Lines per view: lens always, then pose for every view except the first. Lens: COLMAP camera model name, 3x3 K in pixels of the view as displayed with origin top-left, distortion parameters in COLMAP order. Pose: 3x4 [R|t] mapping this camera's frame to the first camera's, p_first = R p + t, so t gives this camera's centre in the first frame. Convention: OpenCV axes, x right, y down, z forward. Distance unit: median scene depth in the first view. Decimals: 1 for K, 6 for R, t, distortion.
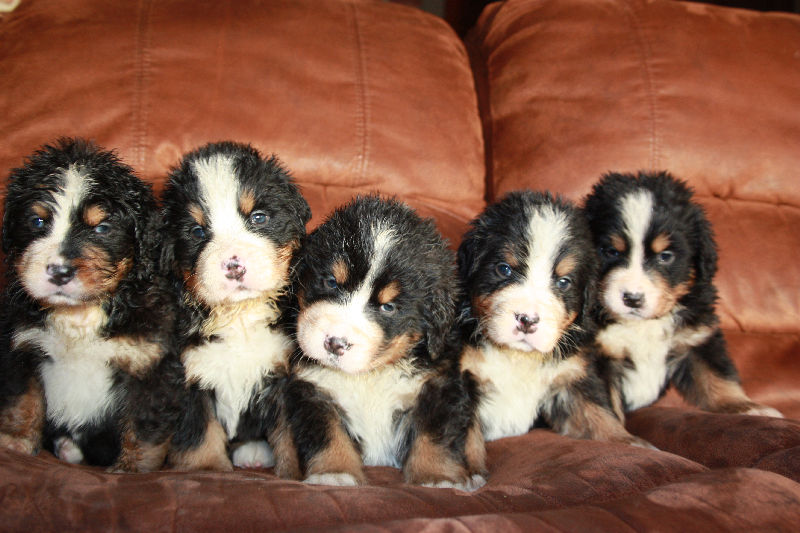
lens RADIAL K [[933.1, 0, 400.0], [0, 933.1, 266.5], [0, 0, 1]] dist [-0.081569, 0.086139]
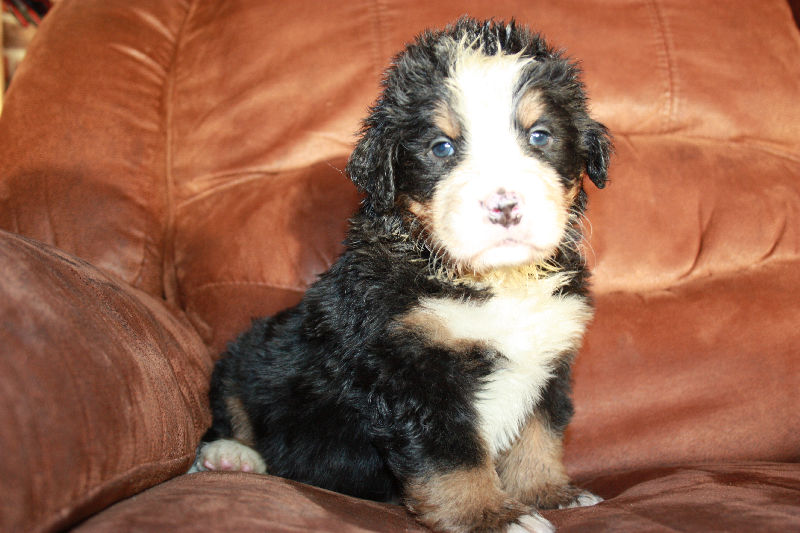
lens RADIAL K [[927.1, 0, 400.0], [0, 927.1, 266.5], [0, 0, 1]] dist [-0.076449, 0.060964]
pose [[0.981943, -0.083745, -0.169629, -0.141147], [0.083116, 0.996481, -0.010814, 0.013302], [0.169938, -0.003480, 0.985449, 0.216386]]
